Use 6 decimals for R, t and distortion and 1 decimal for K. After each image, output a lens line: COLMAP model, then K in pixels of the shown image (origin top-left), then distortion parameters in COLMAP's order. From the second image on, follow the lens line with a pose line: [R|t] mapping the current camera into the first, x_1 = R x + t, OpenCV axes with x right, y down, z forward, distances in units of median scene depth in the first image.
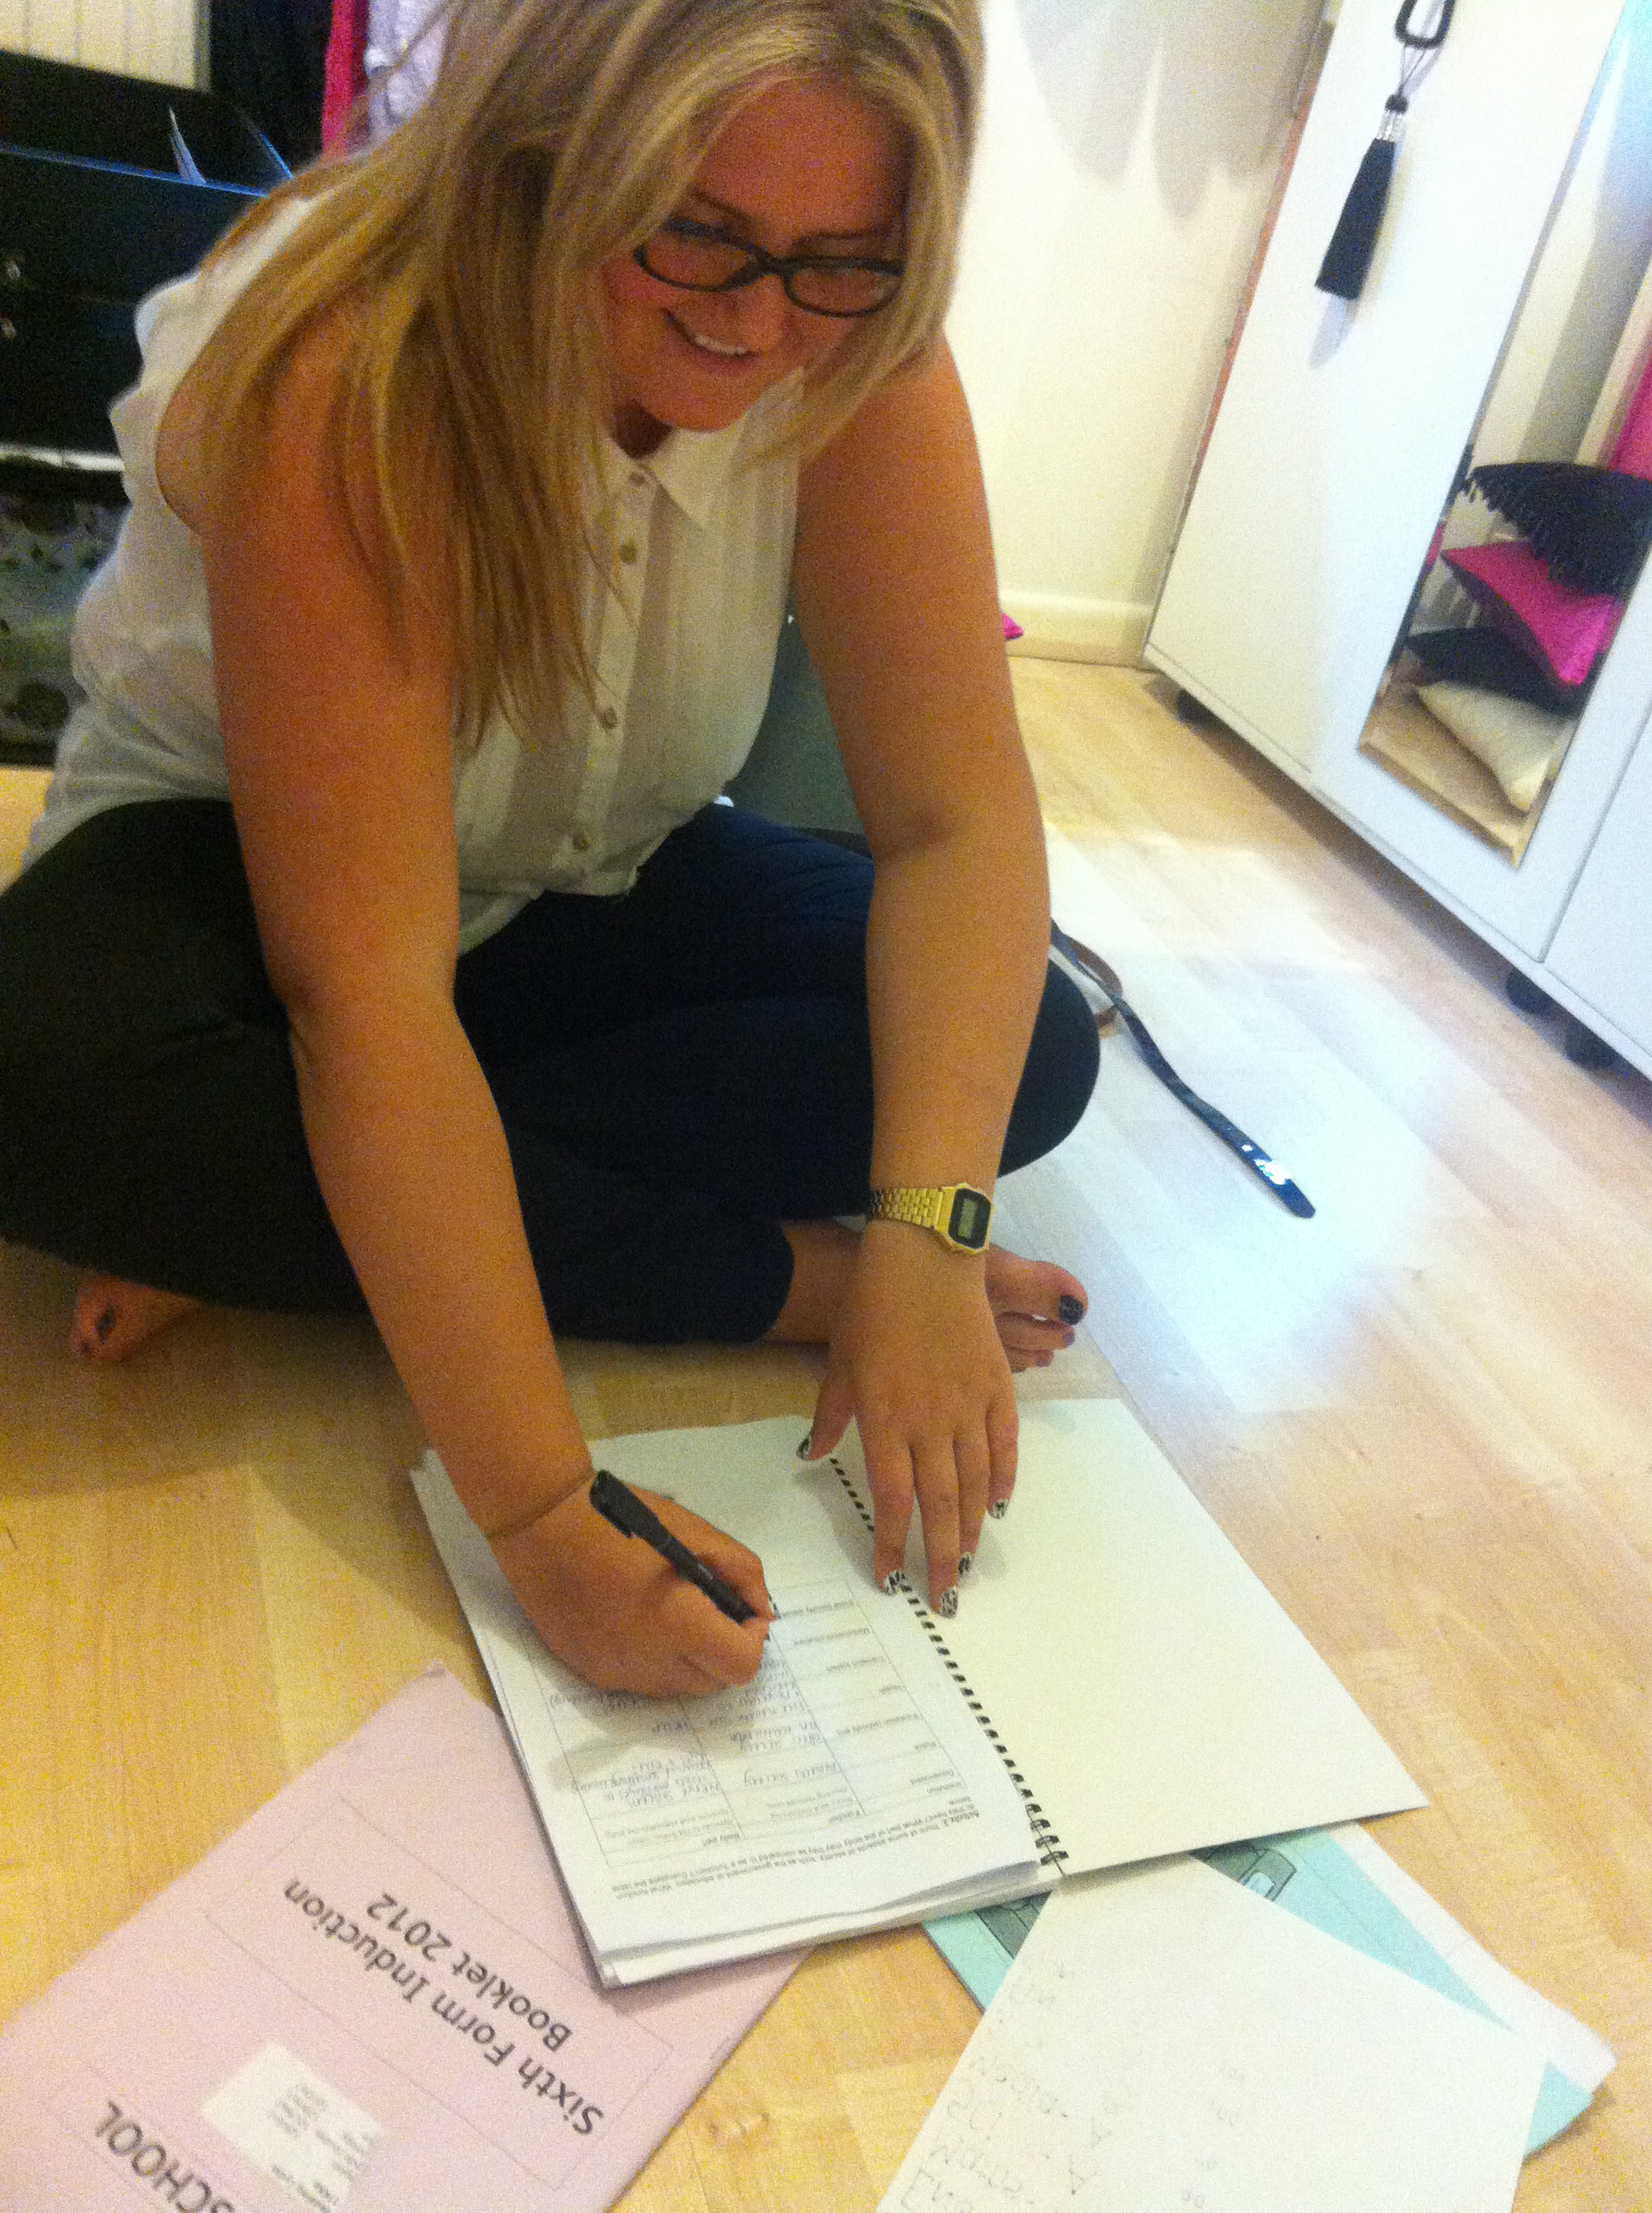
lens RADIAL K [[2051.2, 0, 837.2], [0, 2051.2, 1126.7], [0, 0, 1]] dist [-0.037600, 0.000000]
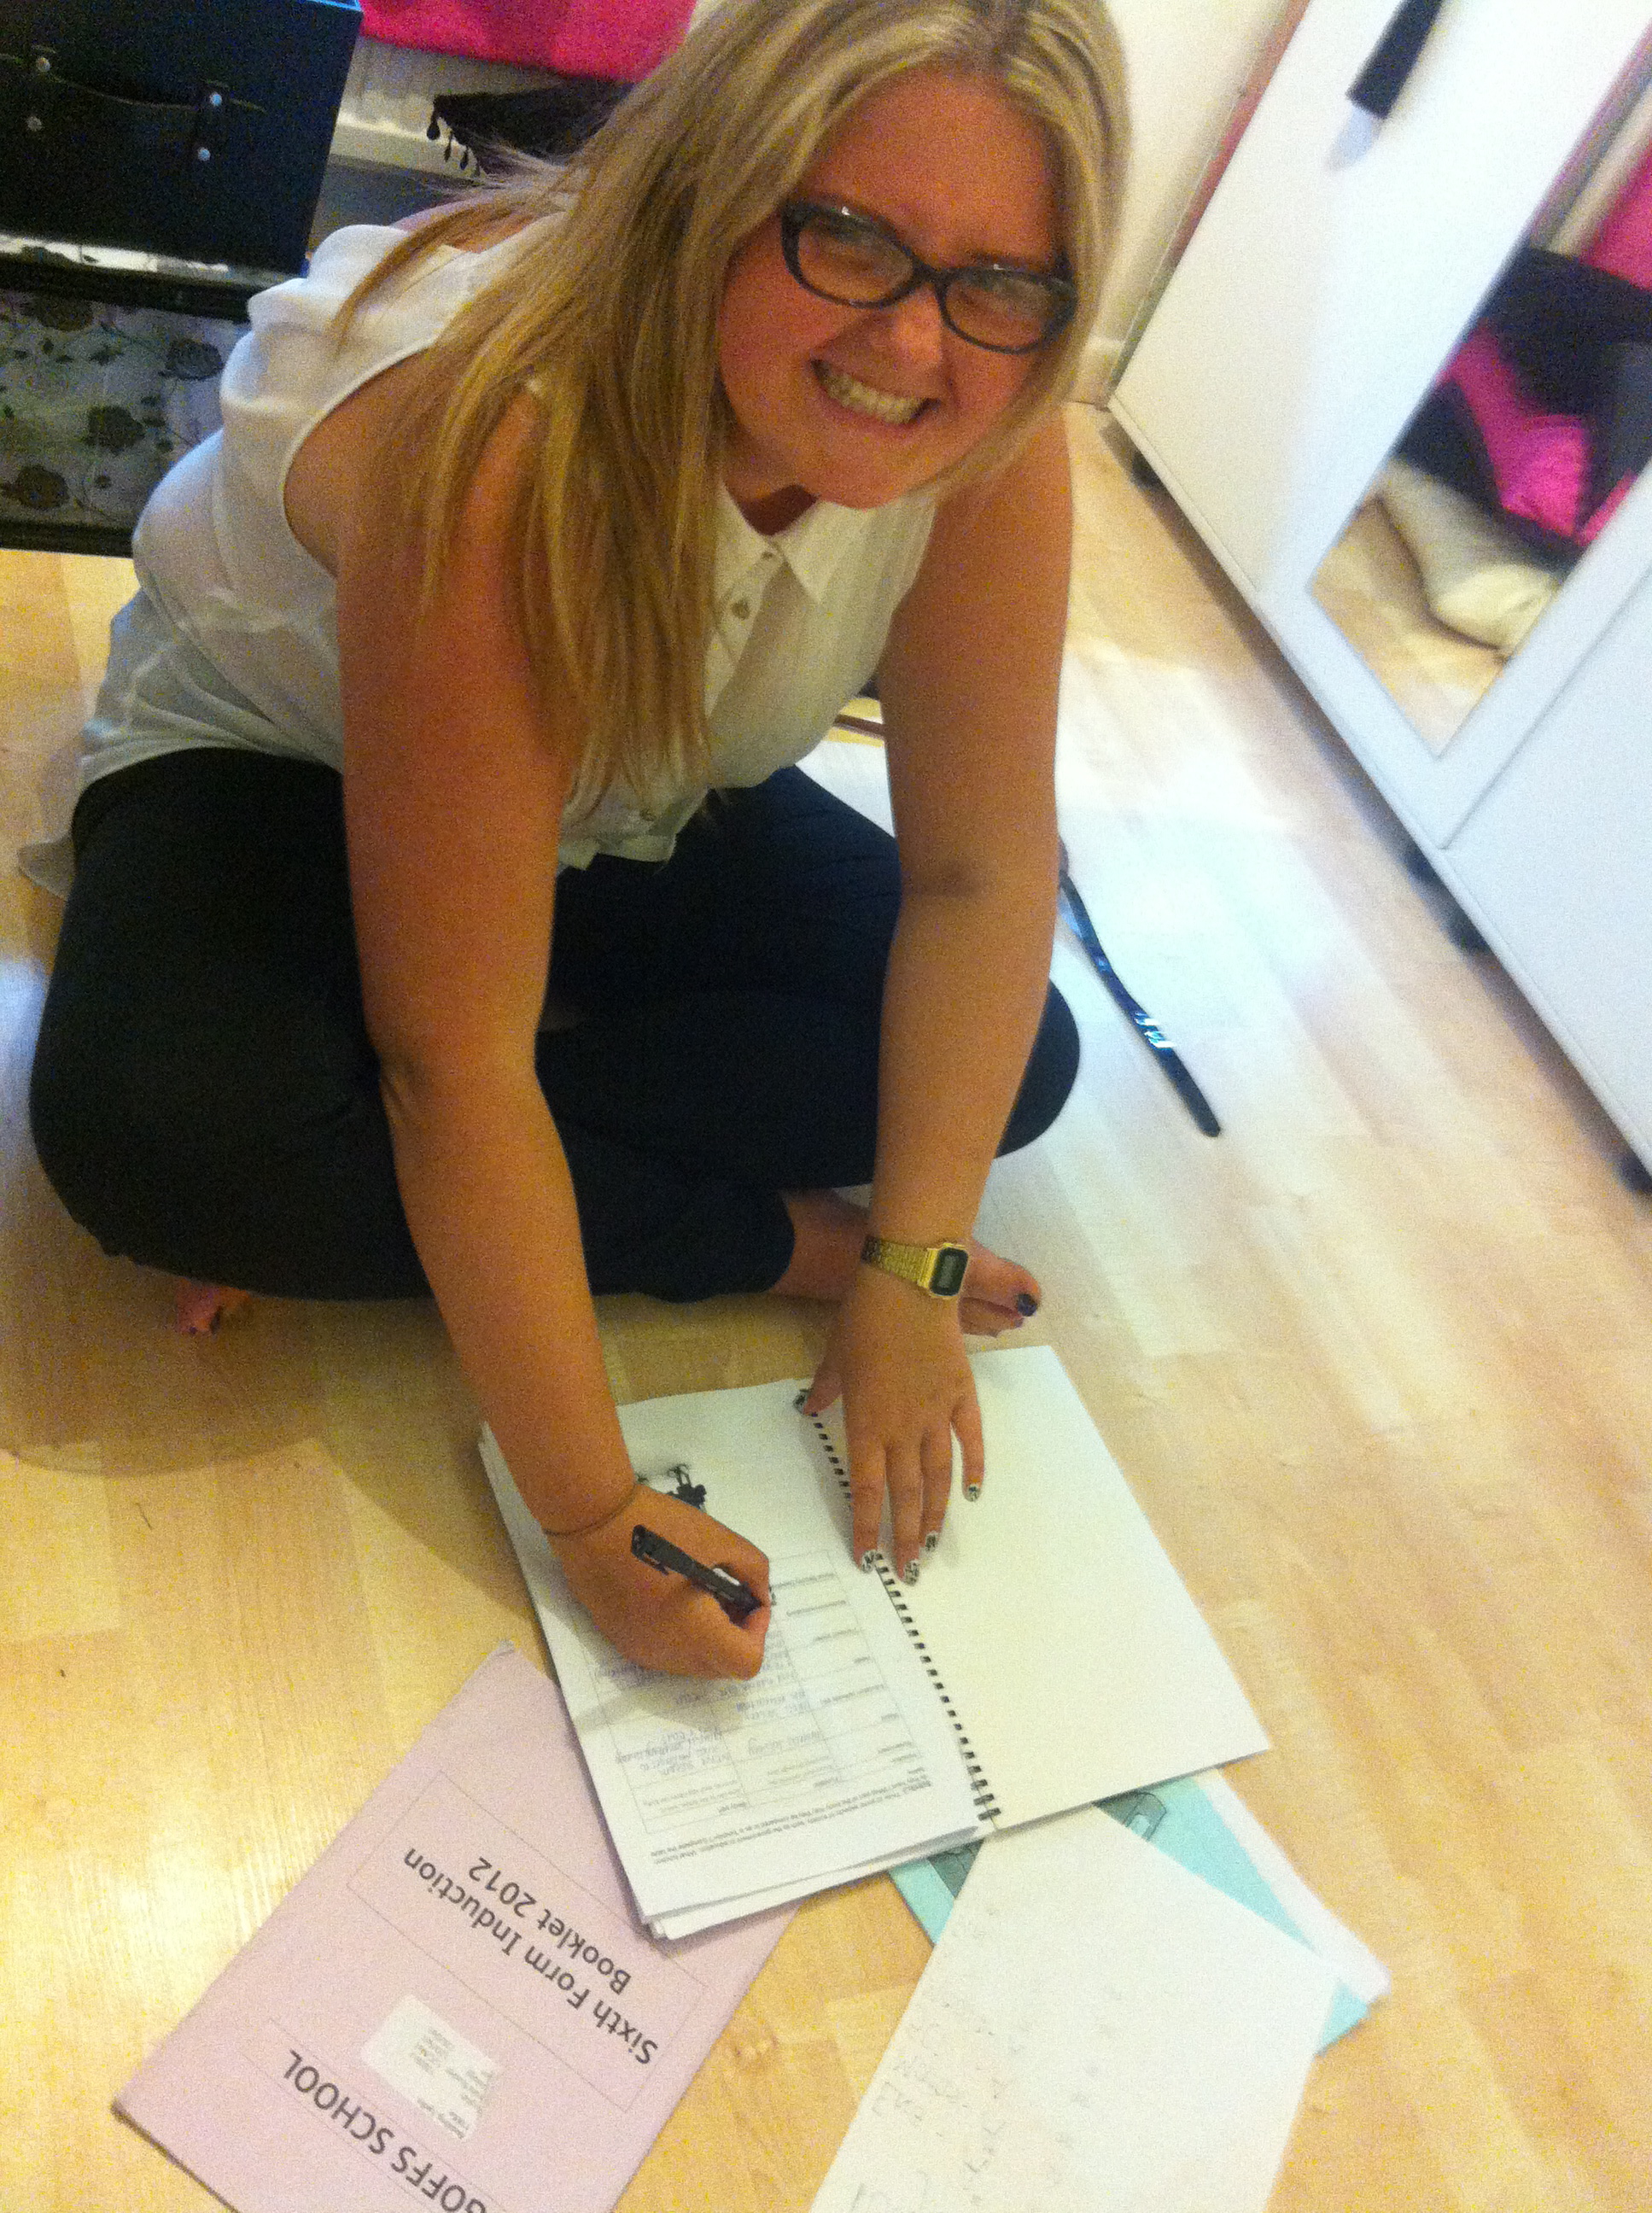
lens RADIAL K [[2051.2, 0, 816.0], [0, 2051.2, 1101.4], [0, 0, 1]] dist [-0.037600, 0.000000]
pose [[0.990521, 0.085752, 0.107306, -0.195304], [-0.111132, 0.959429, 0.259123, -0.427763], [-0.080732, -0.268592, 0.959865, -0.102274]]
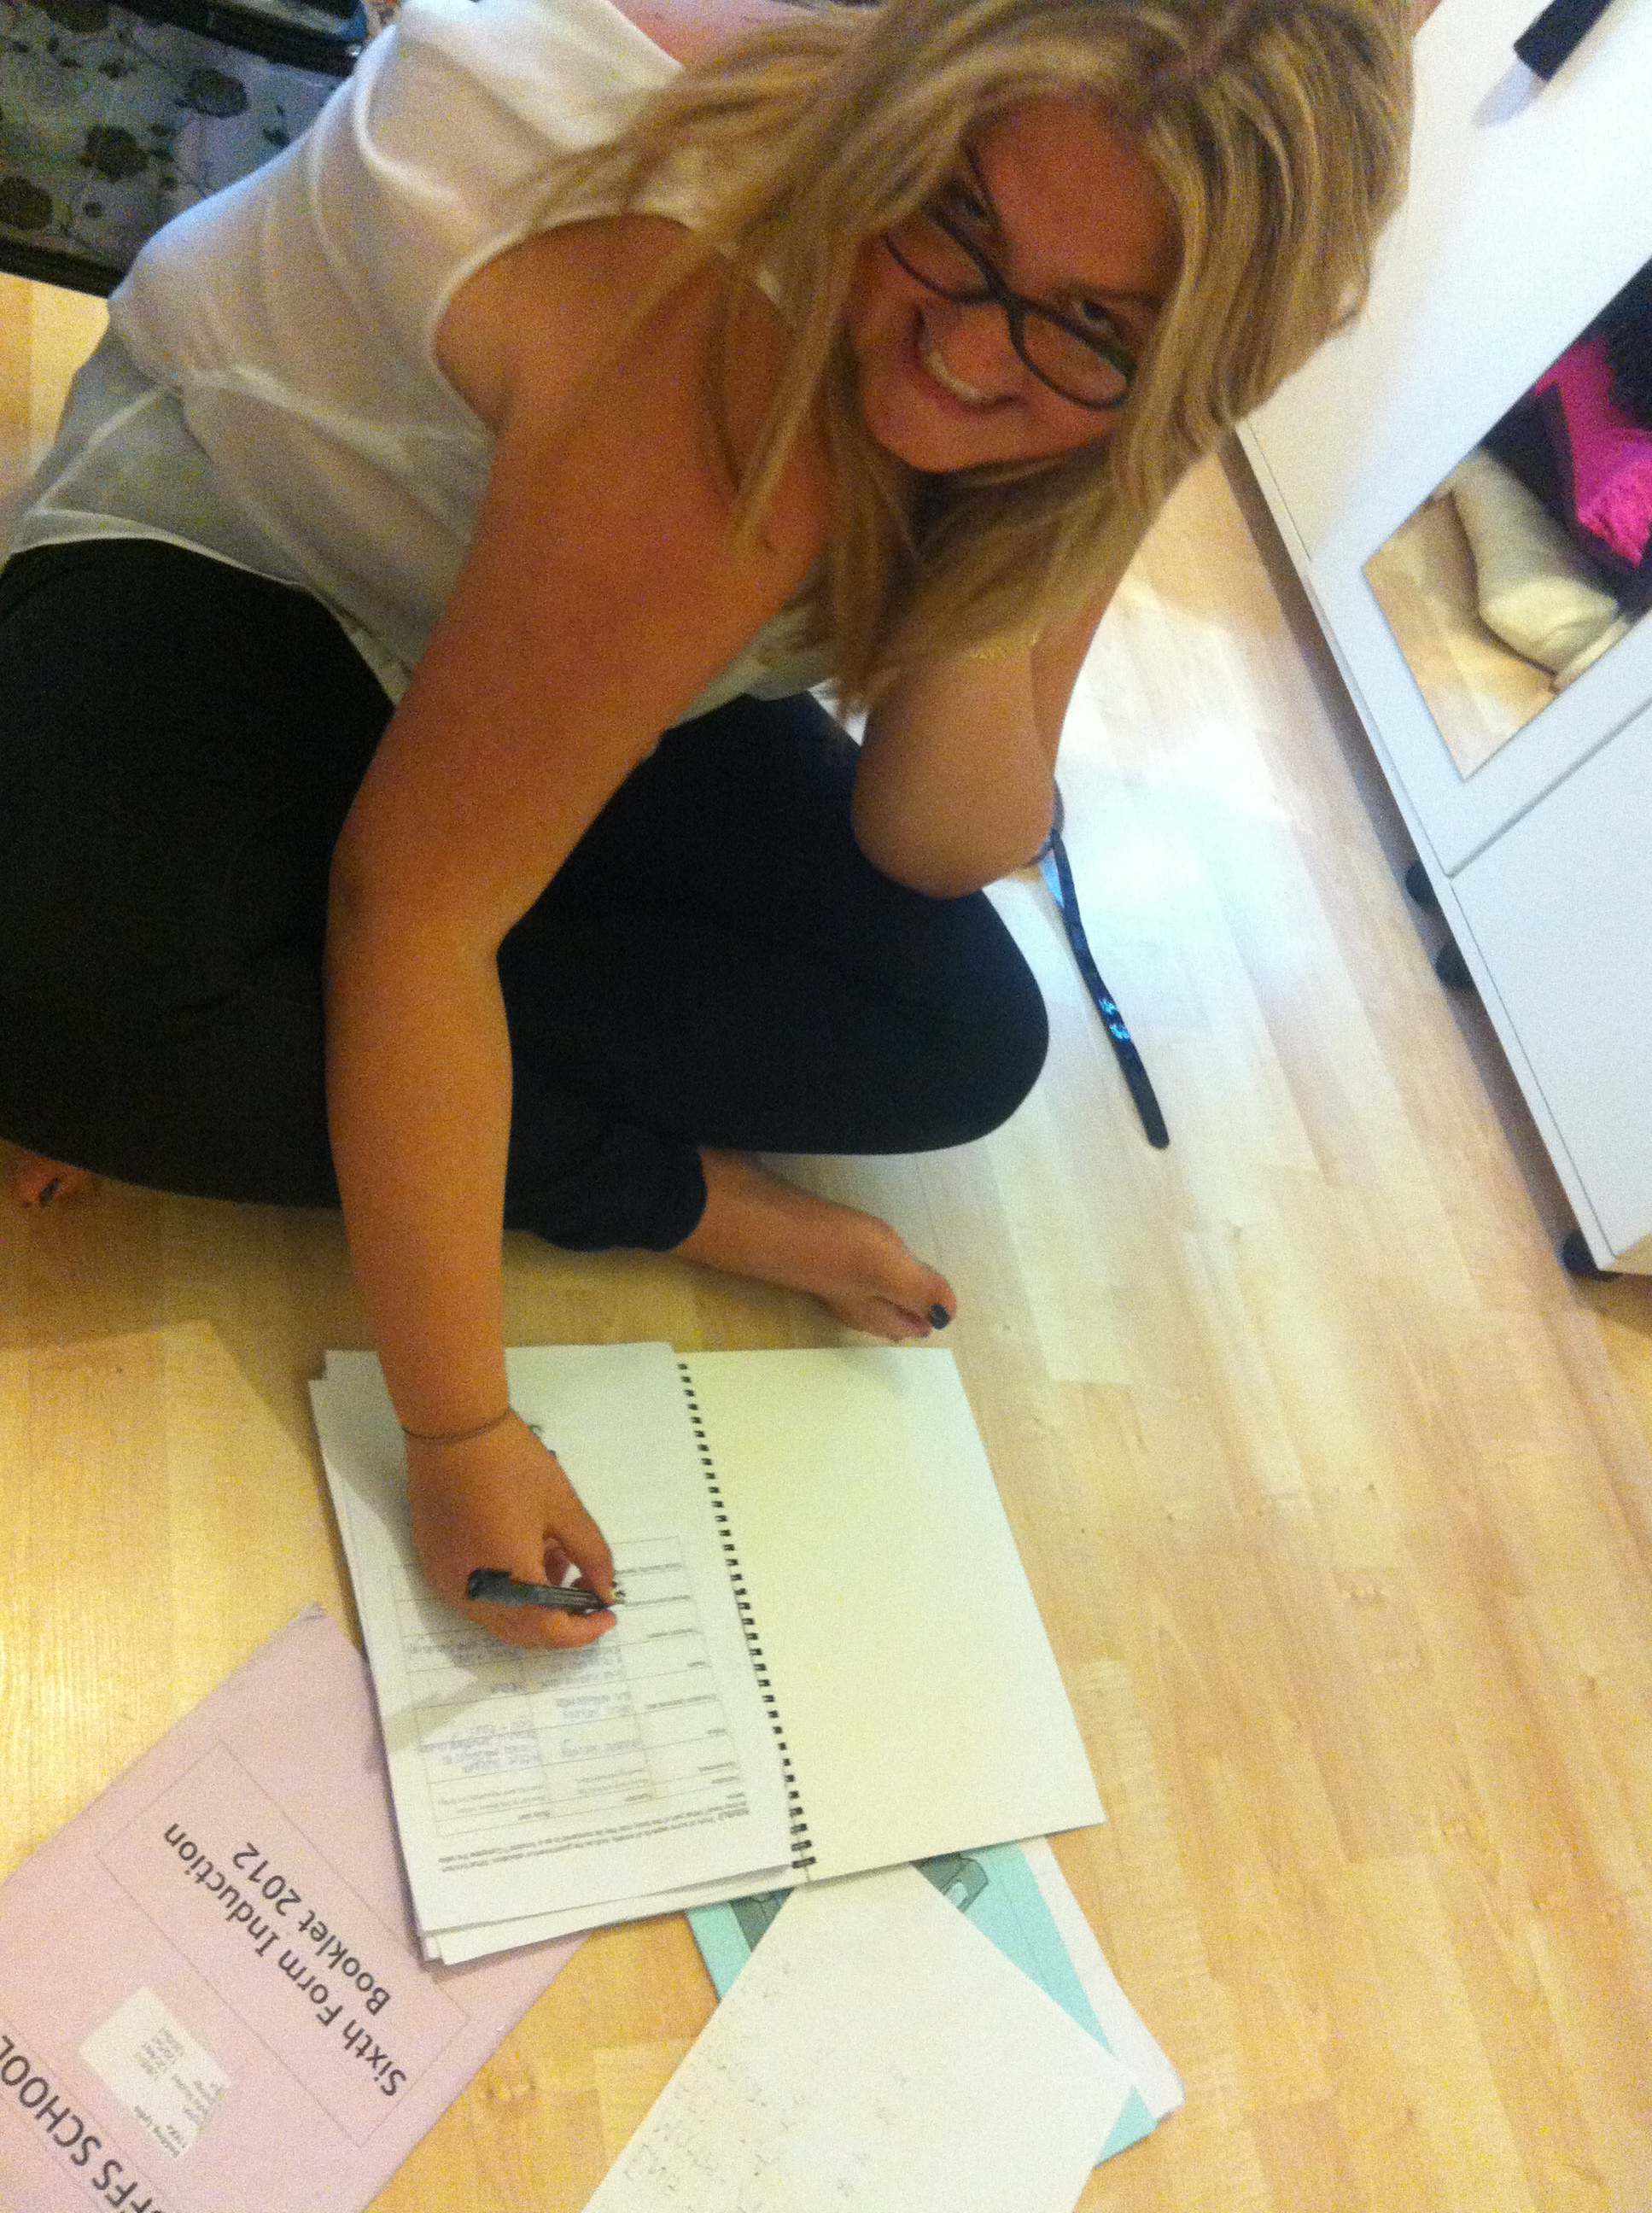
lens RADIAL K [[2051.2, 0, 809.8], [0, 2051.2, 1090.1], [0, 0, 1]] dist [-0.037600, 0.000000]
pose [[0.952658, 0.255946, 0.164116, -0.221370], [-0.296665, 0.900683, 0.317427, -0.469564], [-0.066573, -0.351087, 0.933973, 0.058321]]
